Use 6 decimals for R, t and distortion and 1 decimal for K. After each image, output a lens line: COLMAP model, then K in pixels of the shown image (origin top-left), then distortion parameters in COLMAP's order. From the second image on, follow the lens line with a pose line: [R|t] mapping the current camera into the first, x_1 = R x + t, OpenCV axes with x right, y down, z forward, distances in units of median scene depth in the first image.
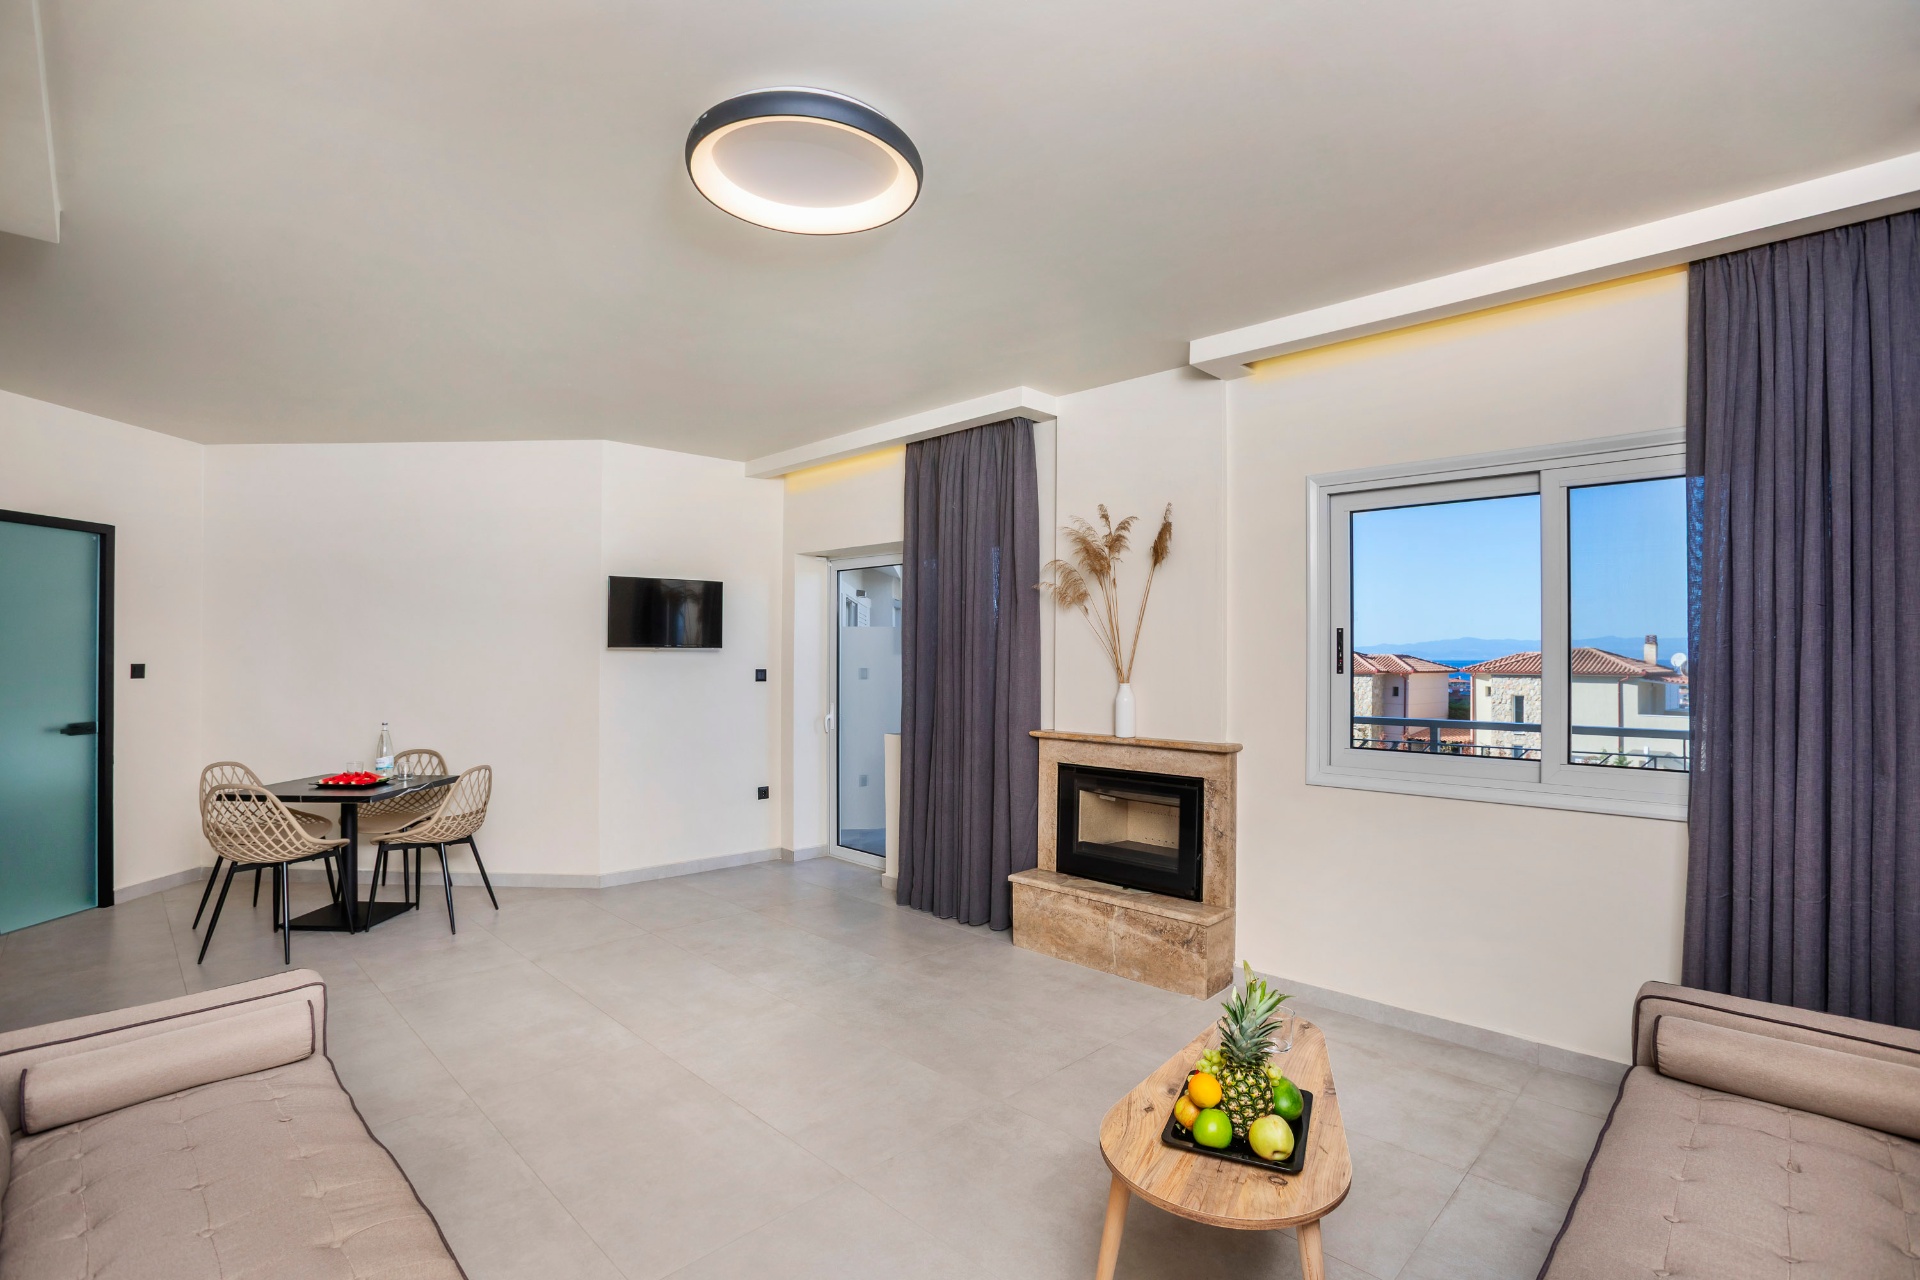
lens RADIAL K [[885.5, 0, 962.4], [0, 885.5, 670.1], [0, 0, 1]] dist [-0.028151, 0.000005]
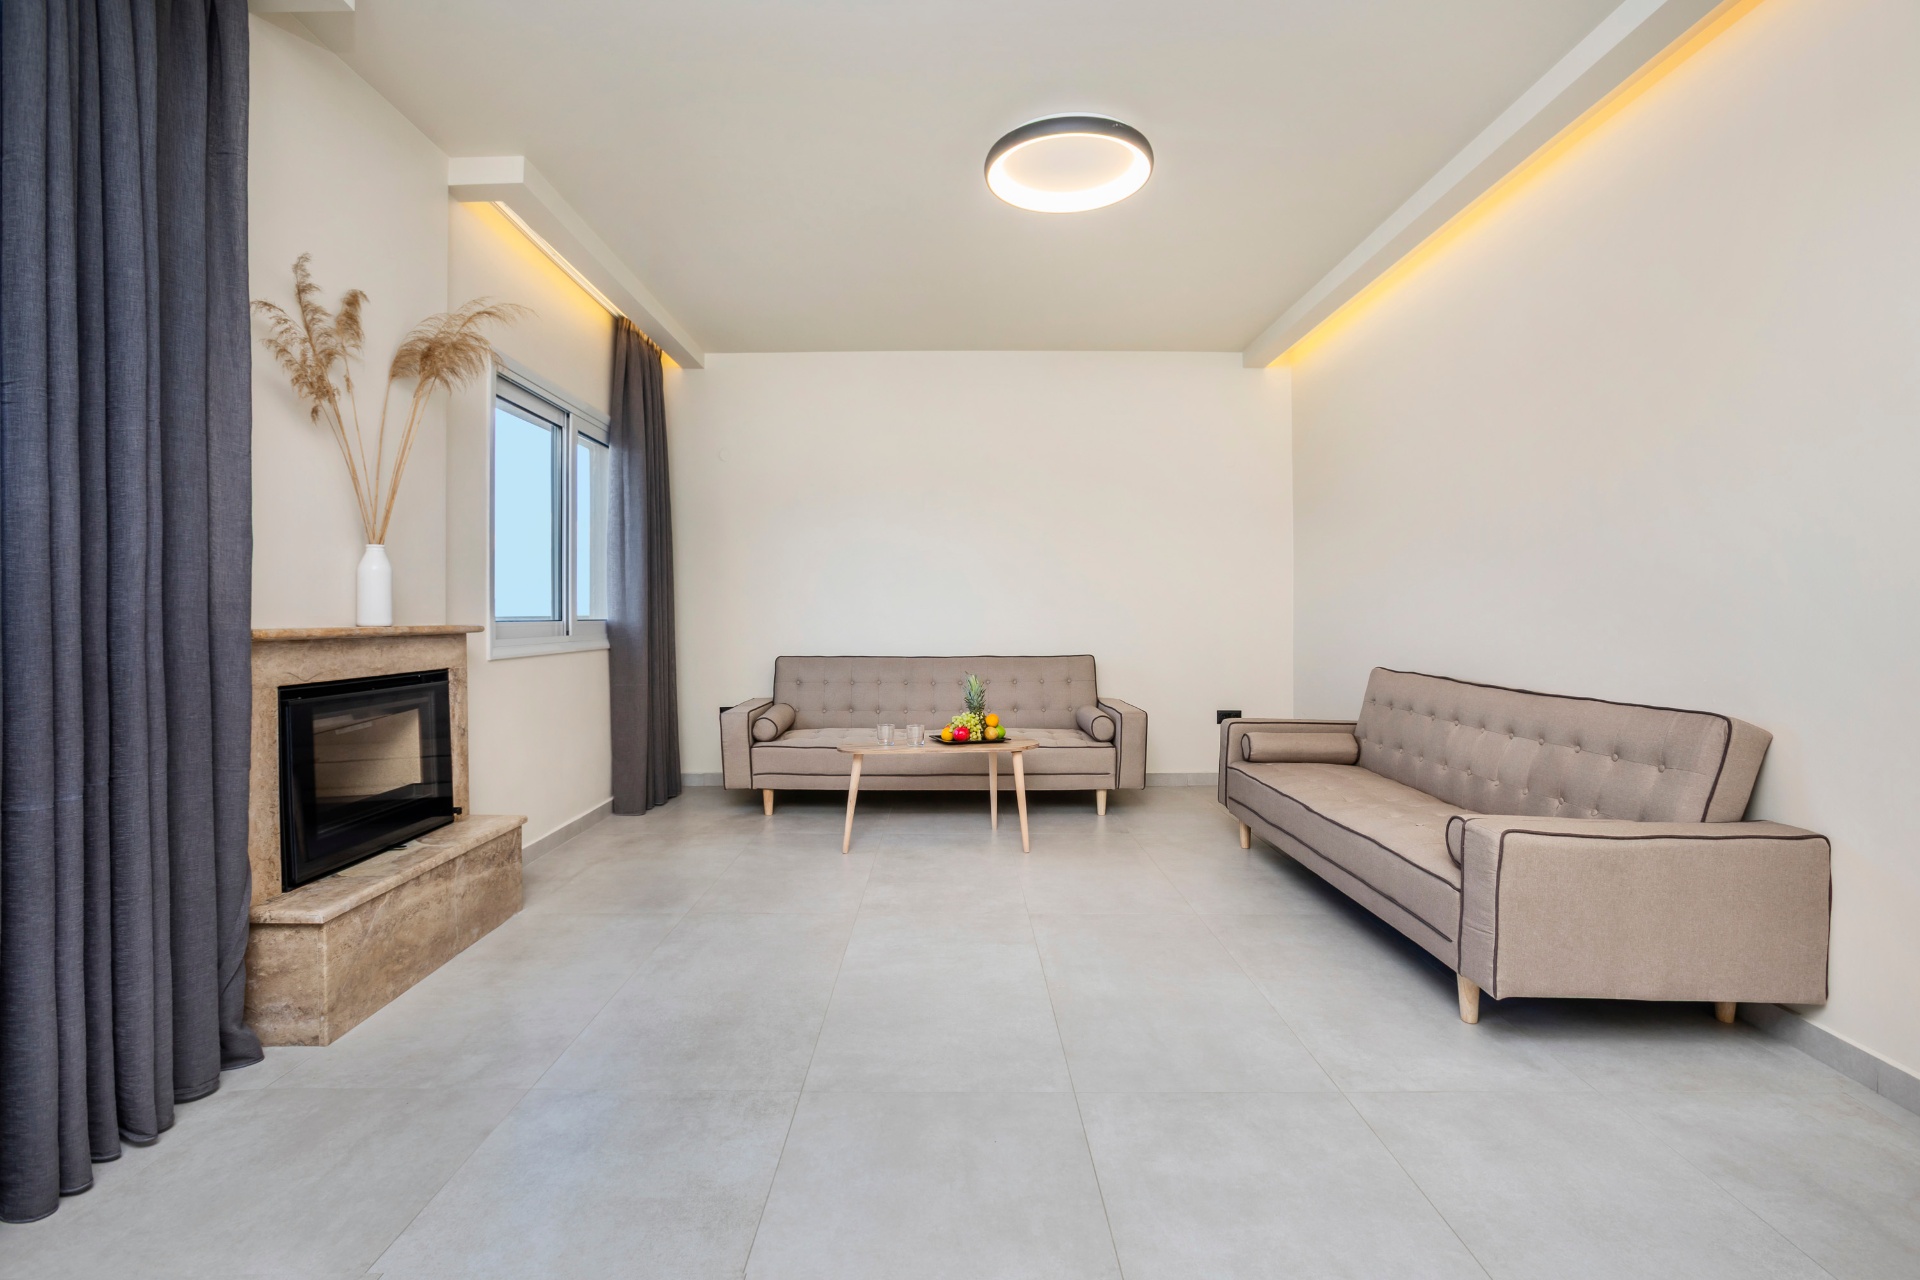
lens RADIAL K [[864.7, 0, 903.9], [0, 864.7, 629.9], [0, 0, 1]] dist [-0.000569, 0.000036]
pose [[-0.654119, -0.020670, 0.756109, -0.580772], [0.002895, 0.999551, 0.029829, 0.061834], [-0.756386, 0.021701, -0.653765, 1.161527]]
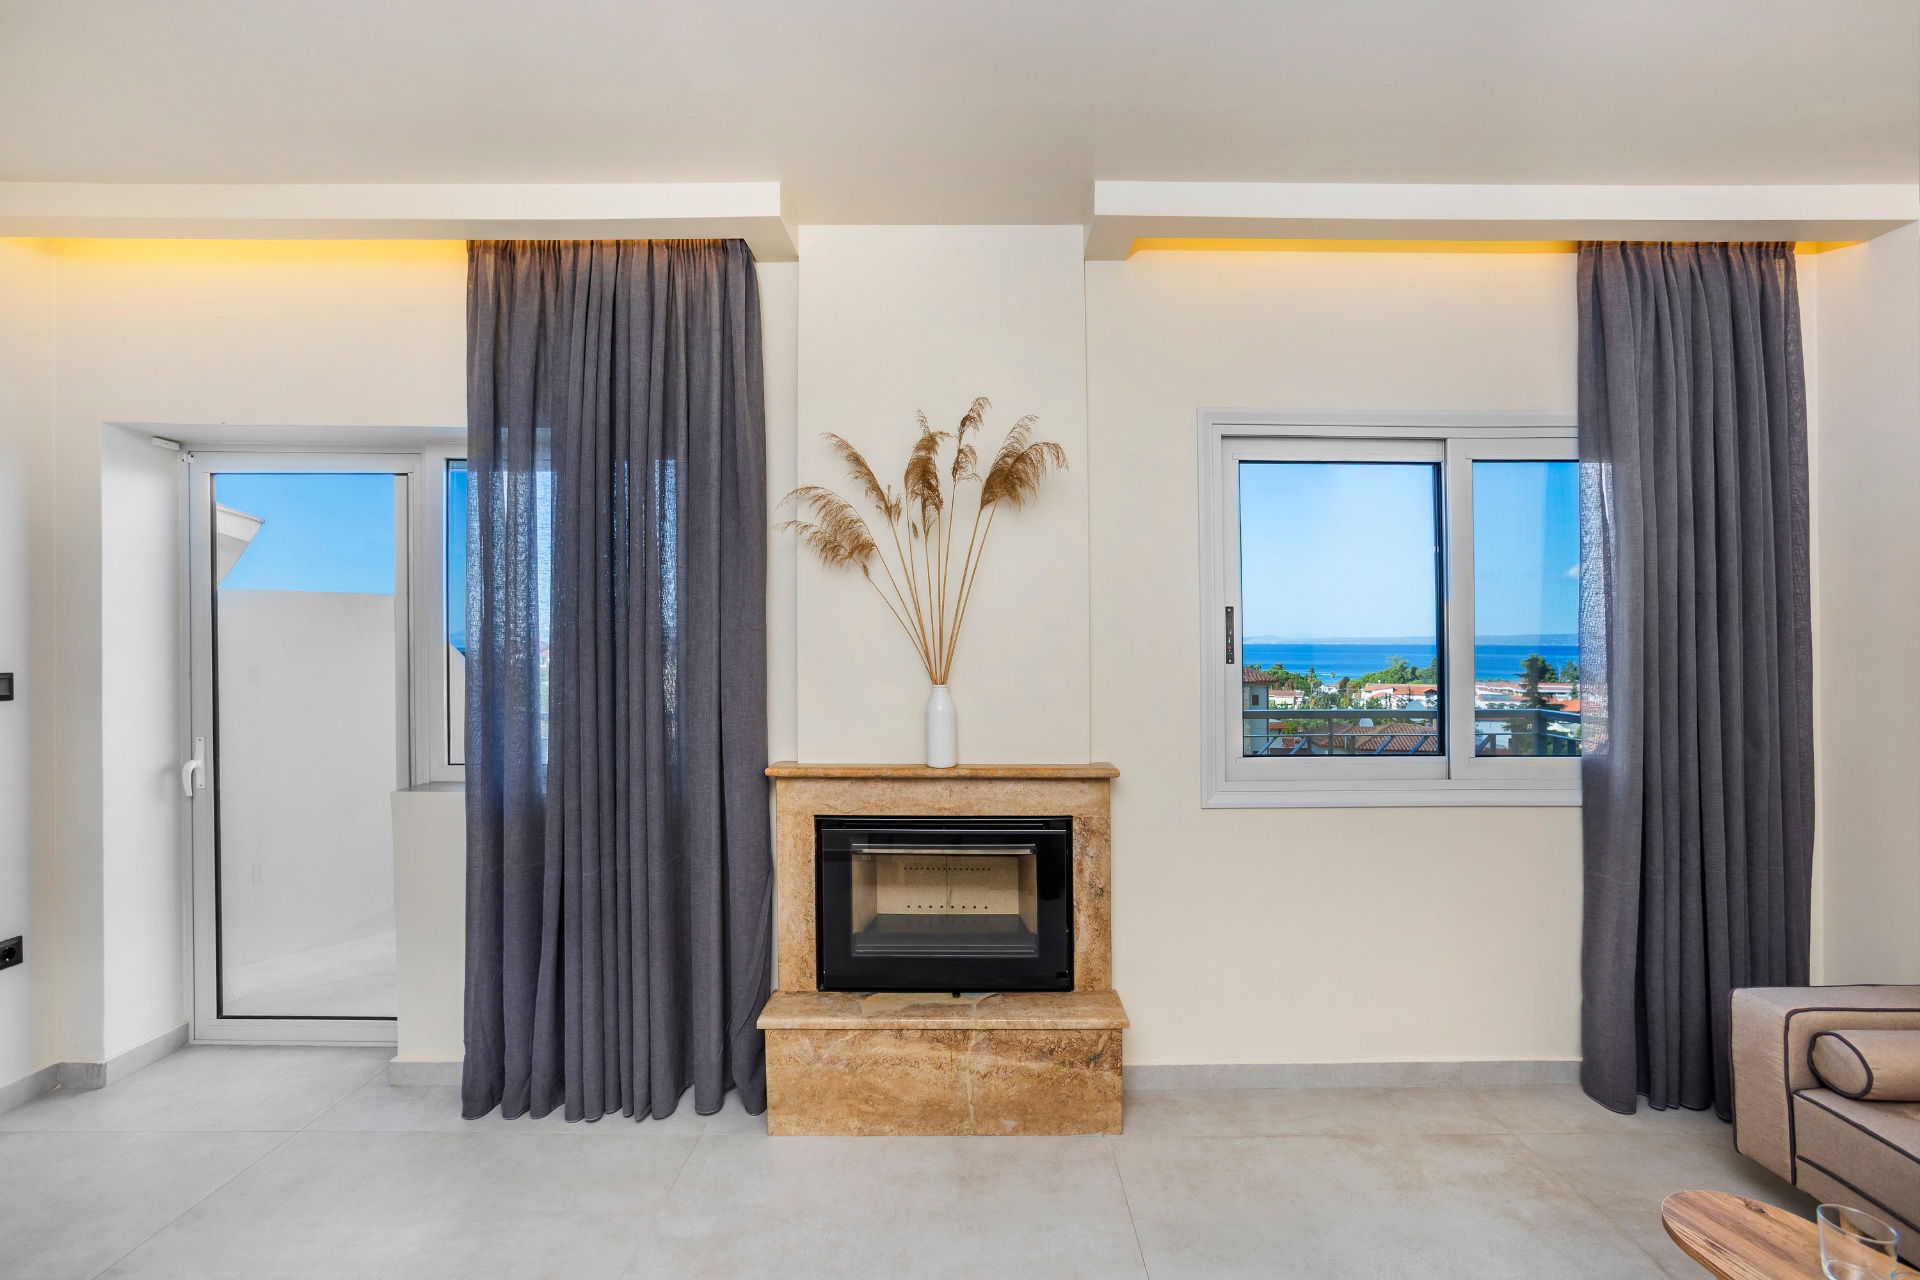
lens RADIAL K [[885.5, 0, 962.4], [0, 885.5, 670.1], [0, 0, 1]] dist [-0.028151, 0.000005]
pose [[0.725720, -0.023964, 0.687573, -0.264354], [0.013162, 0.999694, 0.020950, -0.009724], [-0.687864, -0.006154, 0.725813, 0.529914]]
